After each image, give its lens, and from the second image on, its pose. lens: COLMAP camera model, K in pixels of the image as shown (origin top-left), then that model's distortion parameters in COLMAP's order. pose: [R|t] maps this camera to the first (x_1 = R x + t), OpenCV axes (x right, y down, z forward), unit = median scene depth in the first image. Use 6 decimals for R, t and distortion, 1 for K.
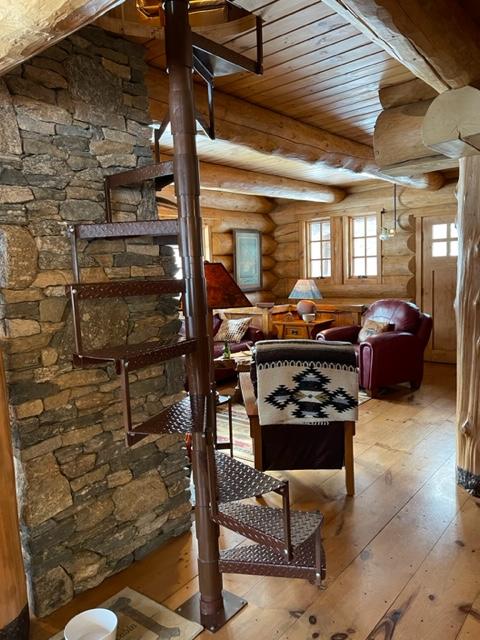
lens RADIAL K [[478.1, 0, 241.2], [0, 478.1, 322.2], [0, 0, 1]] dist [0.066532, -0.077400]
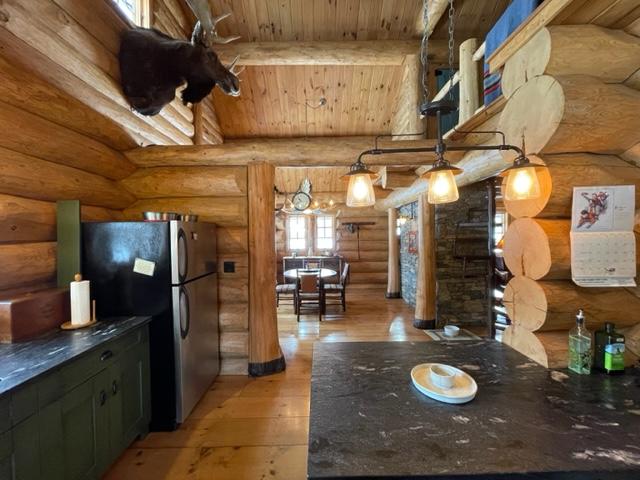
lens RADIAL K [[255.6, 0, 319.0], [0, 255.6, 240.2], [0, 0, 1]] dist [-0.003676, 0.000661]
pose [[0.638631, 0.054447, -0.767584, 0.412142], [-0.104174, 0.994428, -0.016134, 0.063768], [0.762429, 0.090266, 0.640745, -0.898496]]
